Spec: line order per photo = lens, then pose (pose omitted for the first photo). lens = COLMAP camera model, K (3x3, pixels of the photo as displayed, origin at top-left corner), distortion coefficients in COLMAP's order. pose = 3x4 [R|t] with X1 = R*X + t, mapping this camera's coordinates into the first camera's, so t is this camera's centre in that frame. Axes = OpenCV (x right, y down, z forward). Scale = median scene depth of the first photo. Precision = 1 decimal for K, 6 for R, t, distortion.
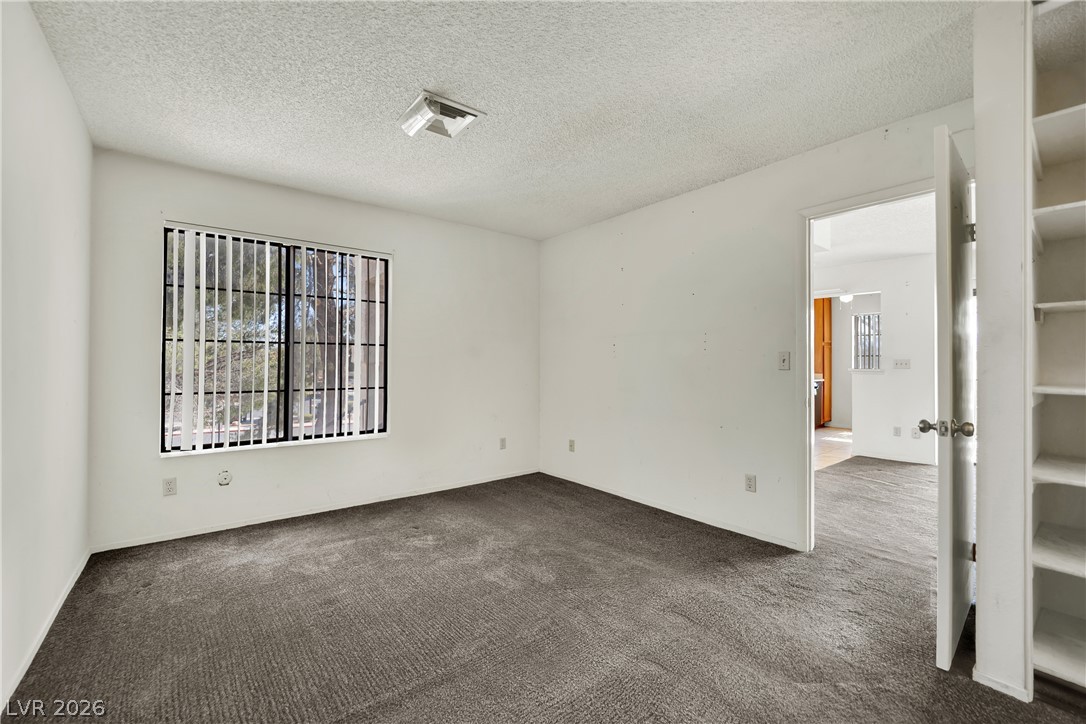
lens RADIAL K [[452.9, 0, 533.9], [0, 452.9, 368.8], [0, 0, 1]] dist [-0.009914, -0.000243]
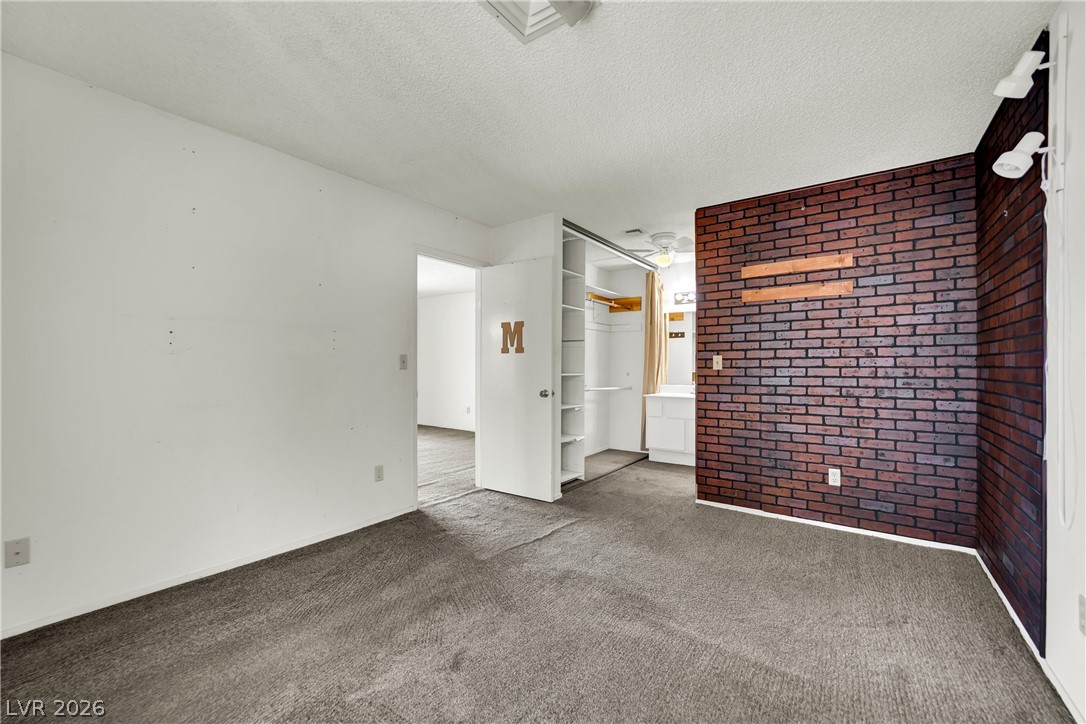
lens RADIAL K [[452.9, 0, 533.9], [0, 452.9, 368.8], [0, 0, 1]] dist [-0.009914, -0.000243]
pose [[-0.283663, -0.004911, 0.958912, -0.732375], [0.010423, 0.999912, 0.008204, -0.005764], [-0.958868, 0.012322, -0.283586, 1.027580]]
